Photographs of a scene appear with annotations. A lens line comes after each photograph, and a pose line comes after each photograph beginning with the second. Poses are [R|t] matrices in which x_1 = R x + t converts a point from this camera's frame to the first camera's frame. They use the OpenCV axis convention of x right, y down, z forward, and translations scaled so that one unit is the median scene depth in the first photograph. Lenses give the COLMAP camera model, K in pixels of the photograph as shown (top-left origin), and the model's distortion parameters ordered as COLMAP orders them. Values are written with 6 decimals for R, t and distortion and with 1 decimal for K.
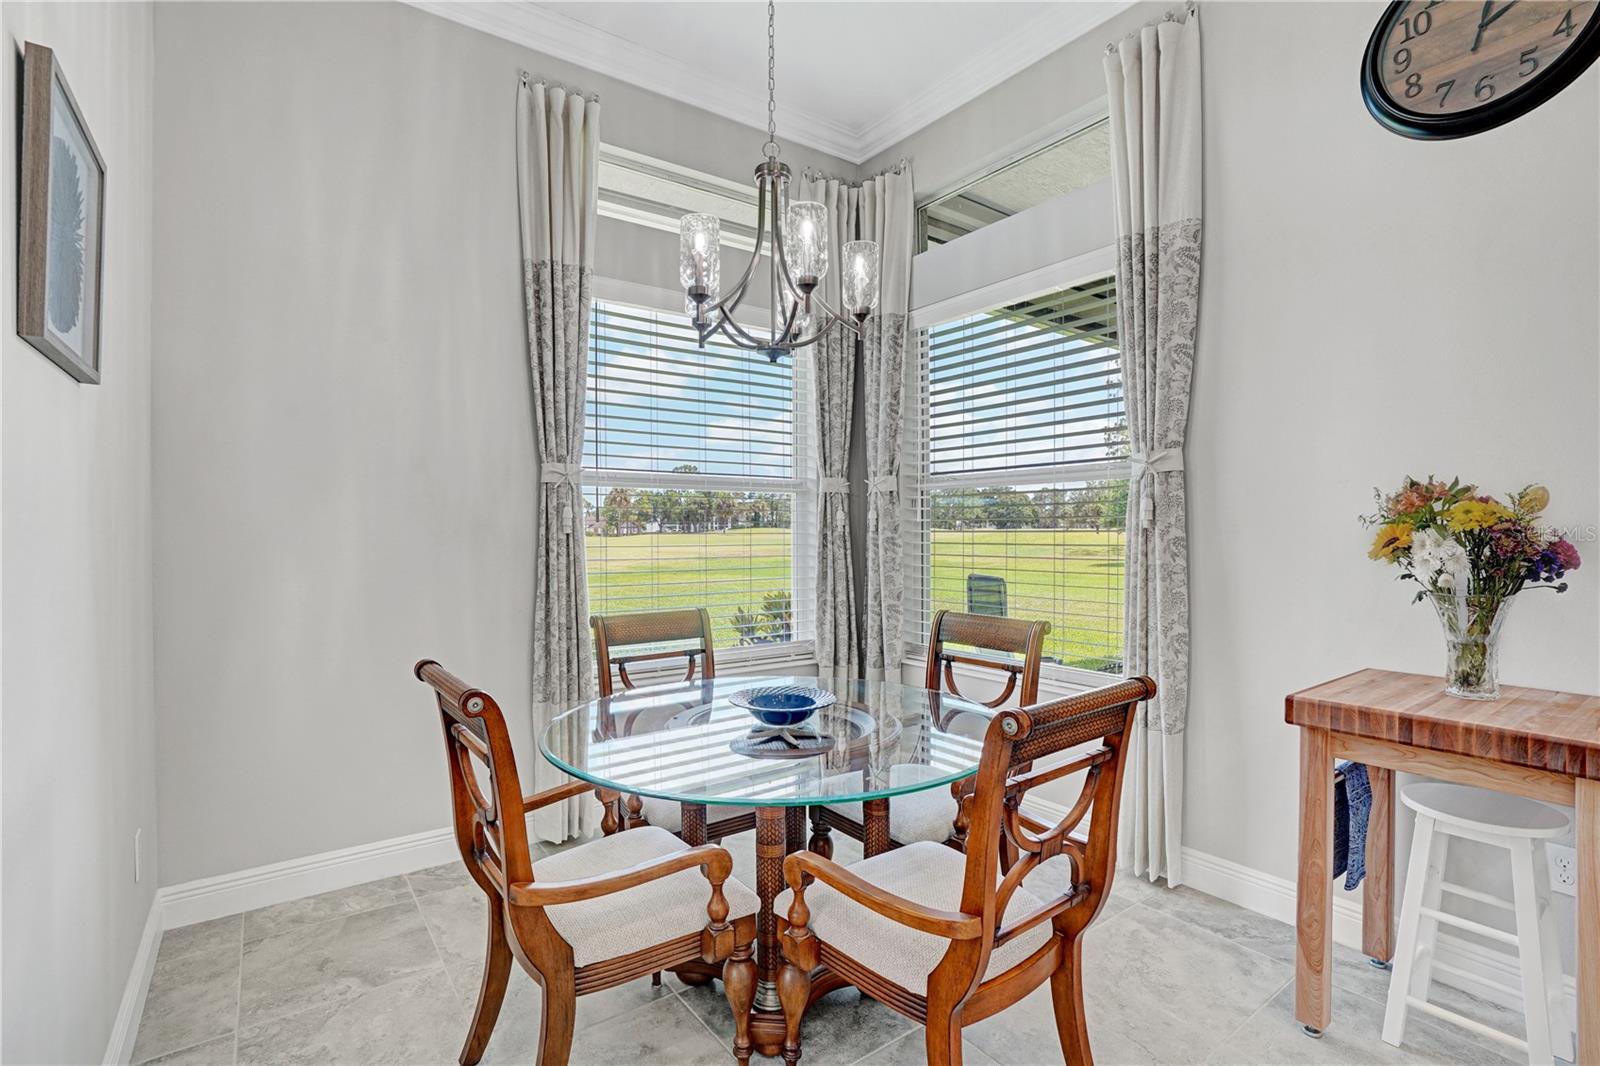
lens RADIAL K [[753.4, 0, 787.2], [0, 753.4, 523.7], [0, 0, 1]] dist [-0.070448, 0.029866]
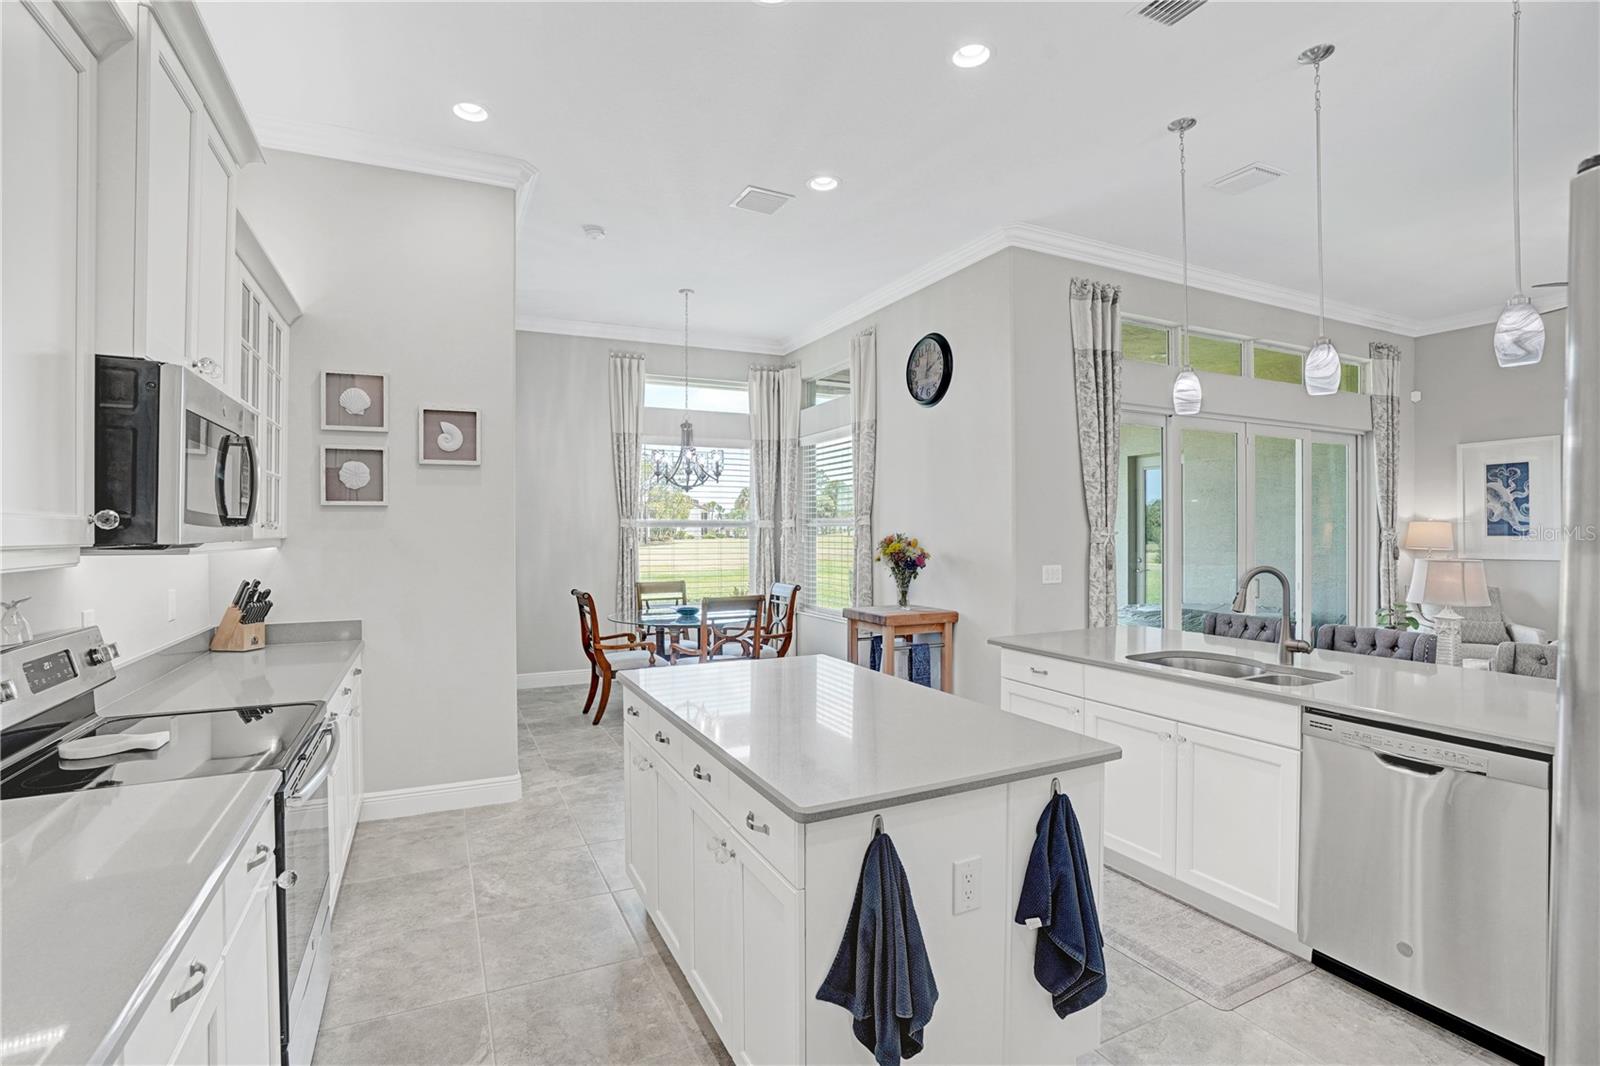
lens RADIAL K [[753.4, 0, 787.2], [0, 753.4, 523.7], [0, 0, 1]] dist [-0.070448, 0.029866]
pose [[0.985116, -0.000901, -0.171891, 0.595336], [0.000377, 0.999995, -0.003081, -0.058541], [0.171893, 0.002971, 0.985111, -1.238231]]
